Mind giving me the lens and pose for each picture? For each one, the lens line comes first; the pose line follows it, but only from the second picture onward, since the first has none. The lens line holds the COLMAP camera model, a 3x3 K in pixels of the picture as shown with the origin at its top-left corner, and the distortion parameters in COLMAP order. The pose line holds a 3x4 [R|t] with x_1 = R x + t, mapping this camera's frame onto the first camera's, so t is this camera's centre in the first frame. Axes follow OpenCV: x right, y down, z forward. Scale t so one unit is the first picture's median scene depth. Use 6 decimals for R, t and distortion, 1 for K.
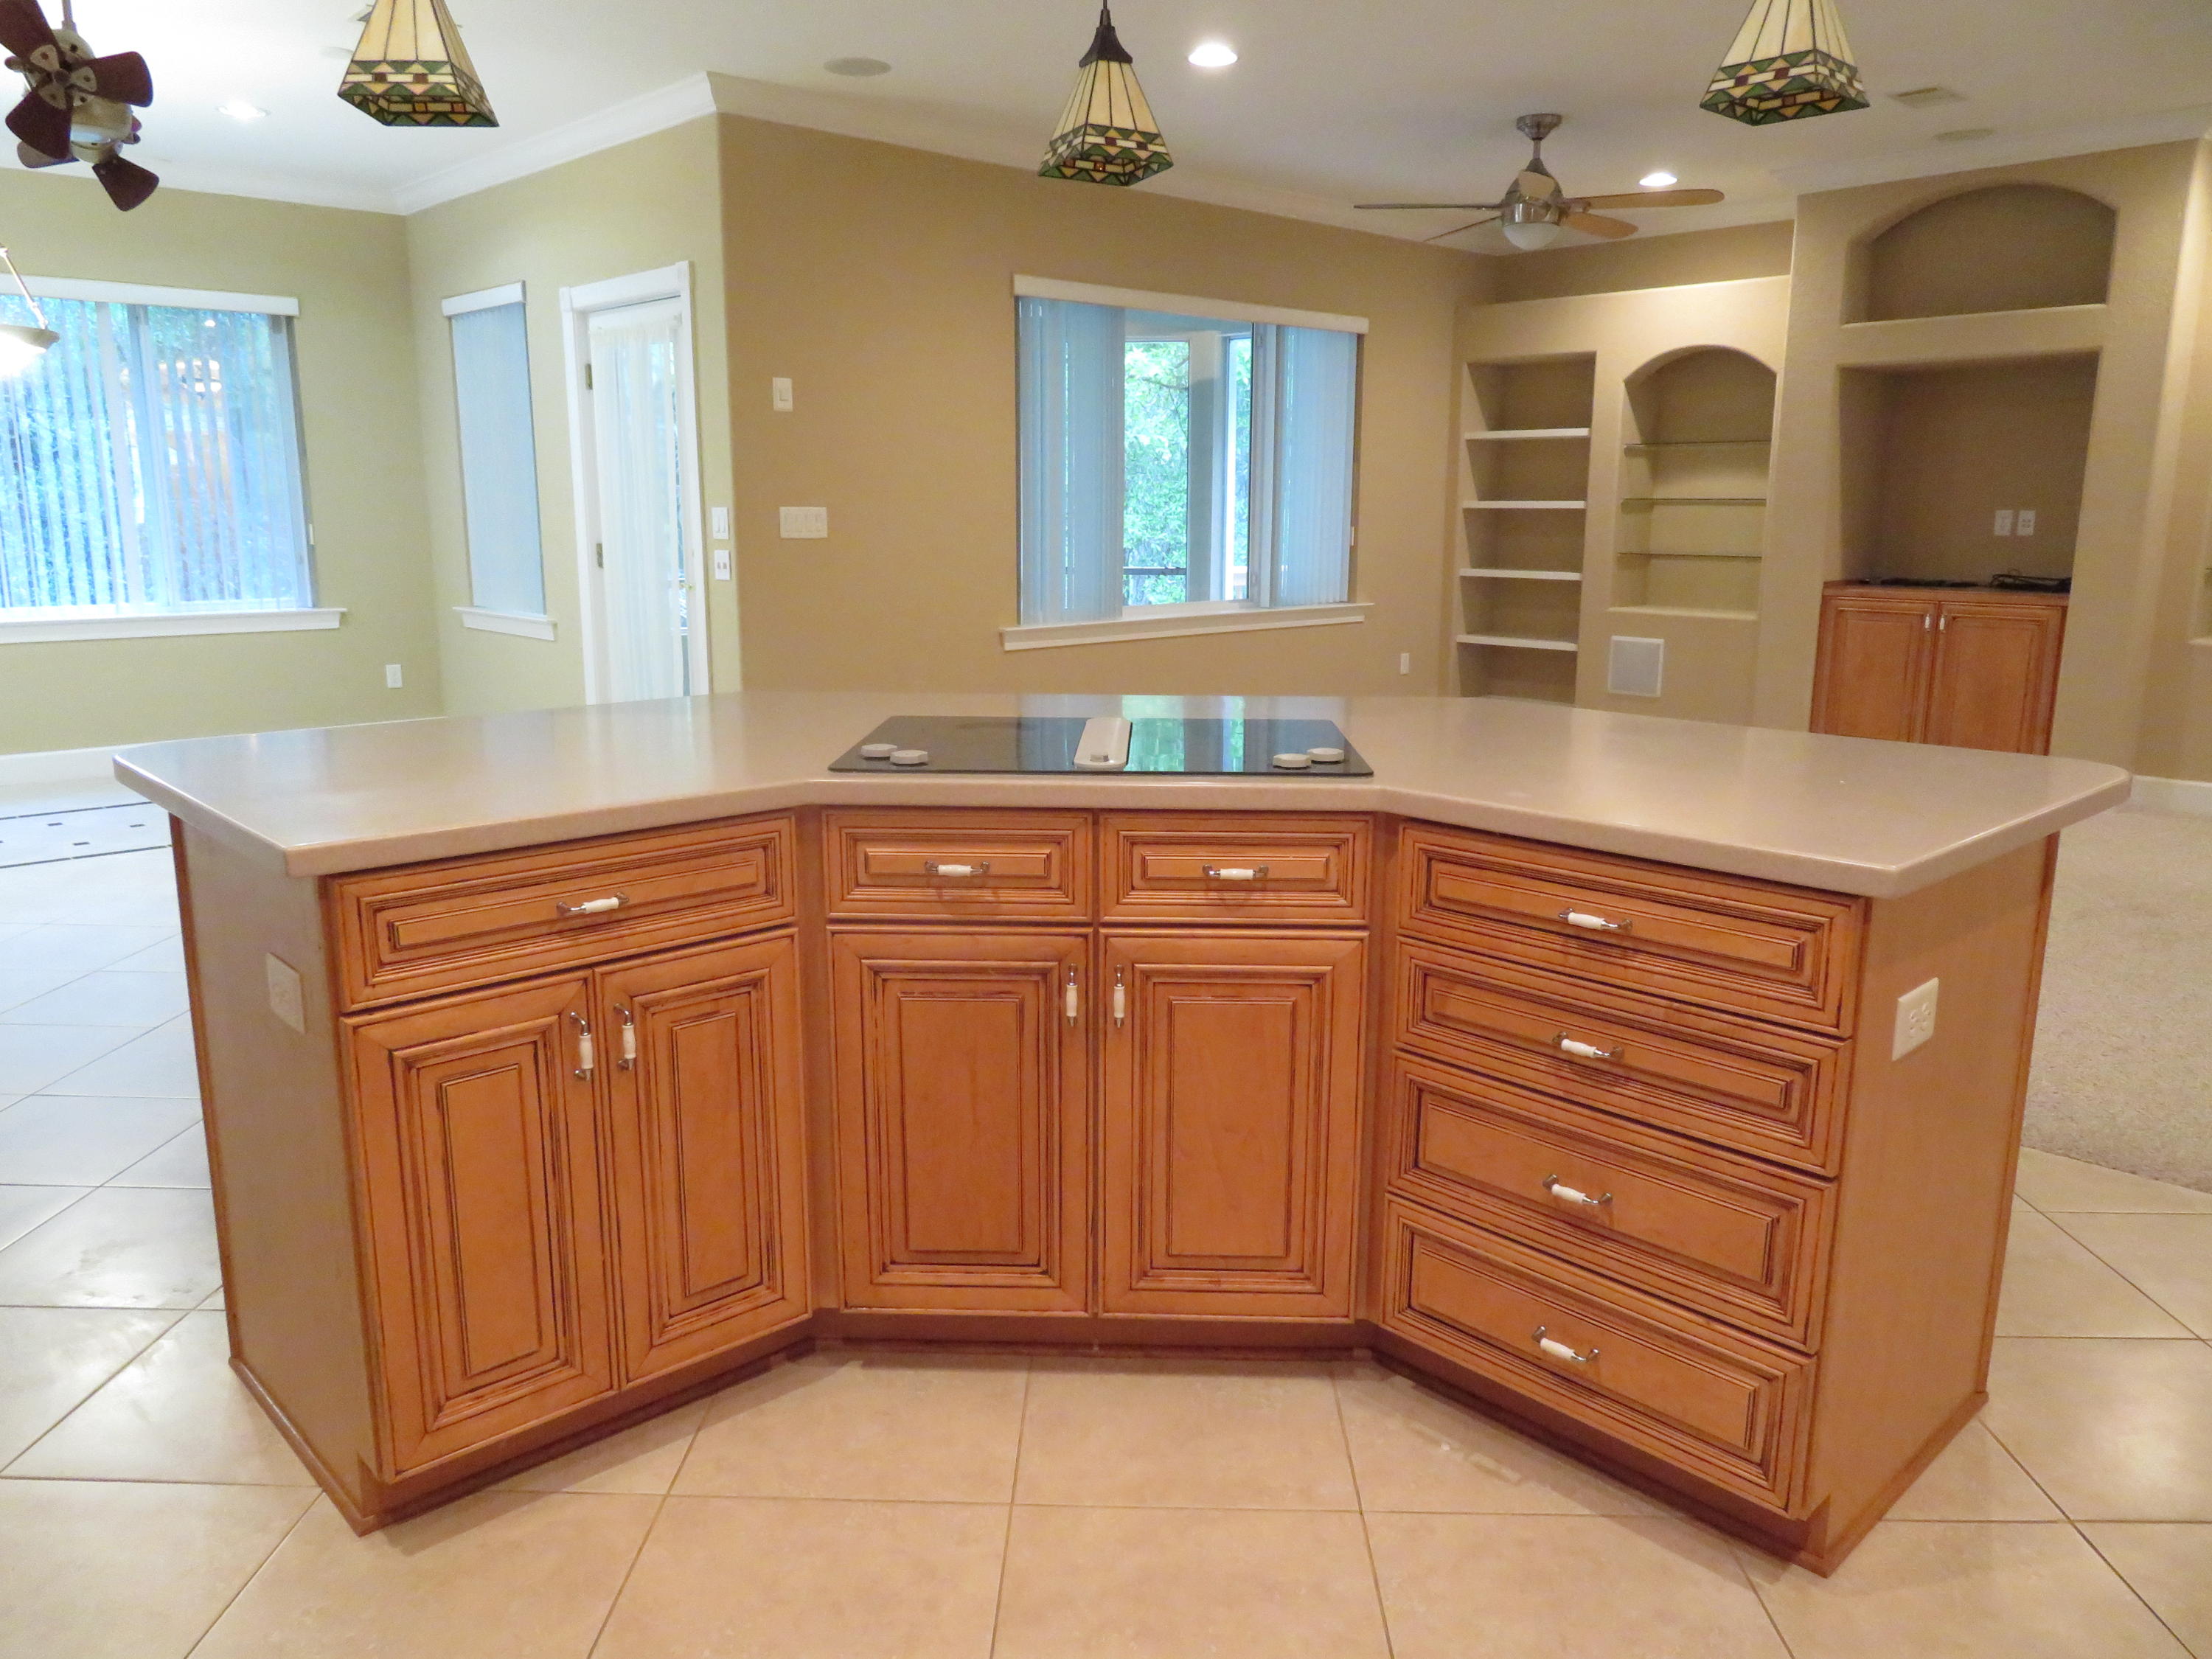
lens RADIAL K [[1604.7, 0, 1102.3], [0, 1604.7, 833.3], [0, 0, 1]] dist [-0.000122, 0.001688]
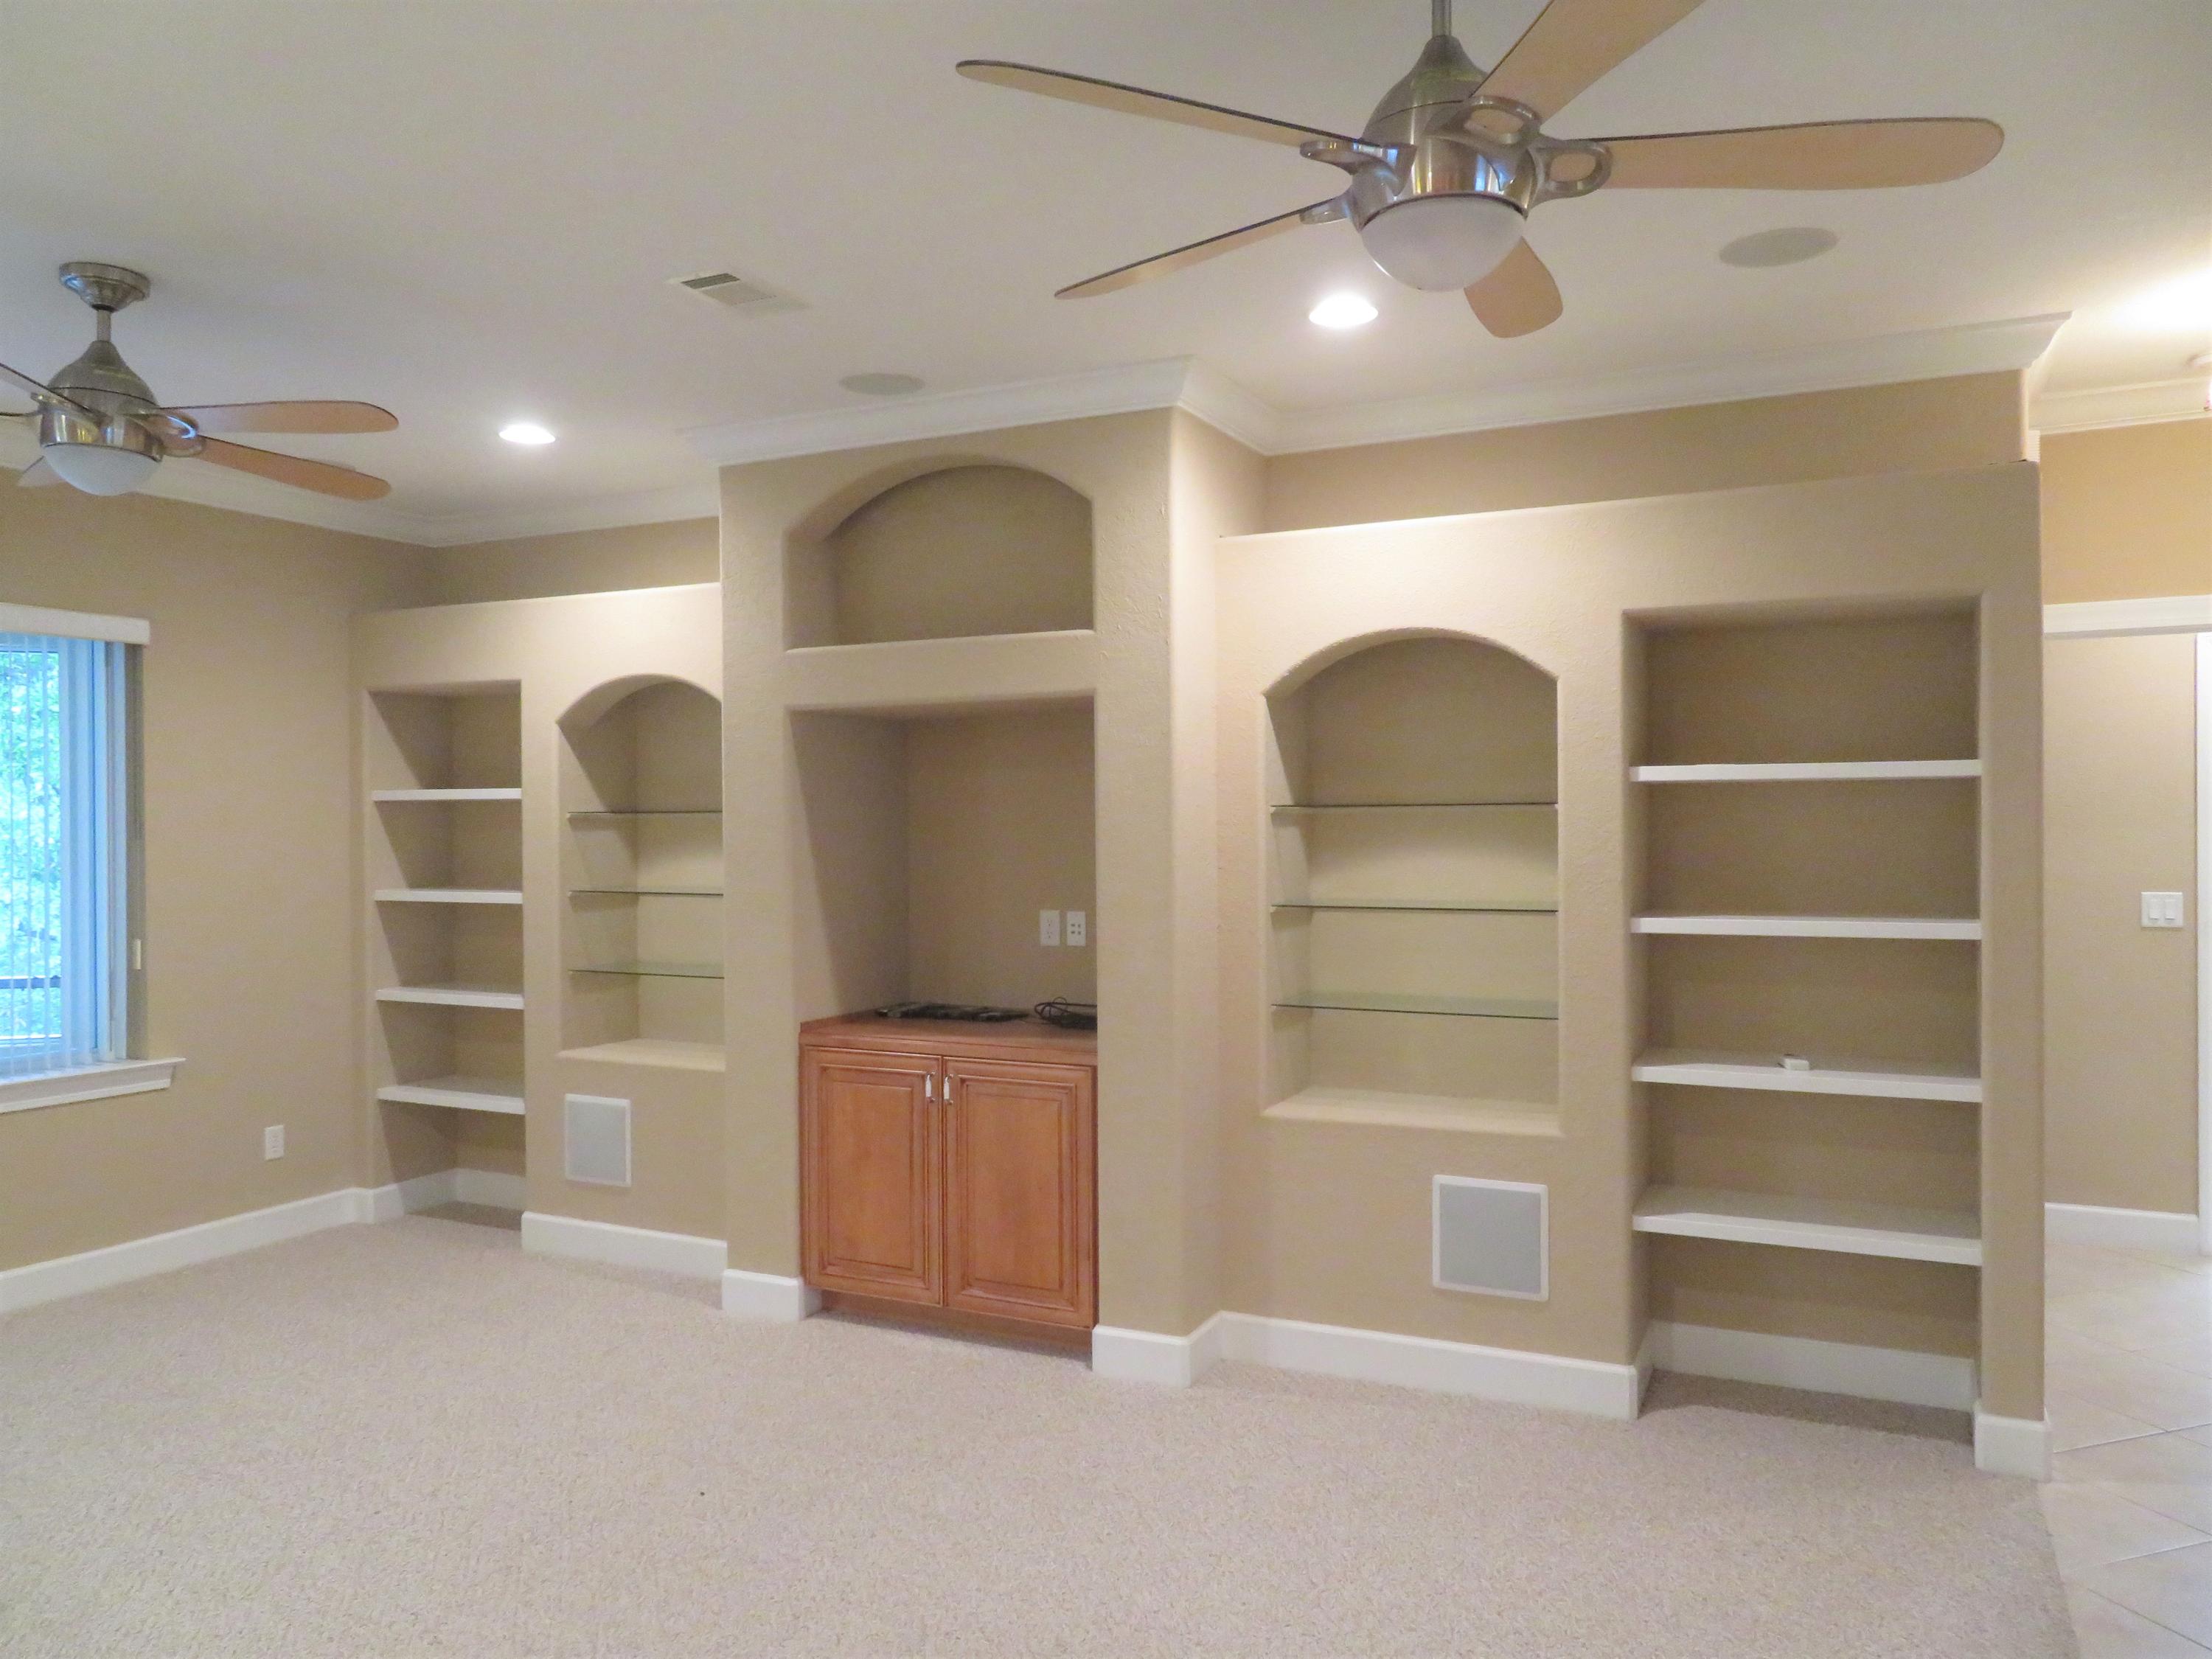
lens RADIAL K [[1604.7, 0, 1102.1], [0, 1604.7, 833.1], [0, 0, 1]] dist [-0.000122, 0.001688]
pose [[0.935907, -0.007632, 0.352165, 0.313551], [0.076481, 0.980318, -0.182009, -0.097395], [-0.343844, 0.197277, 0.918070, 0.314918]]
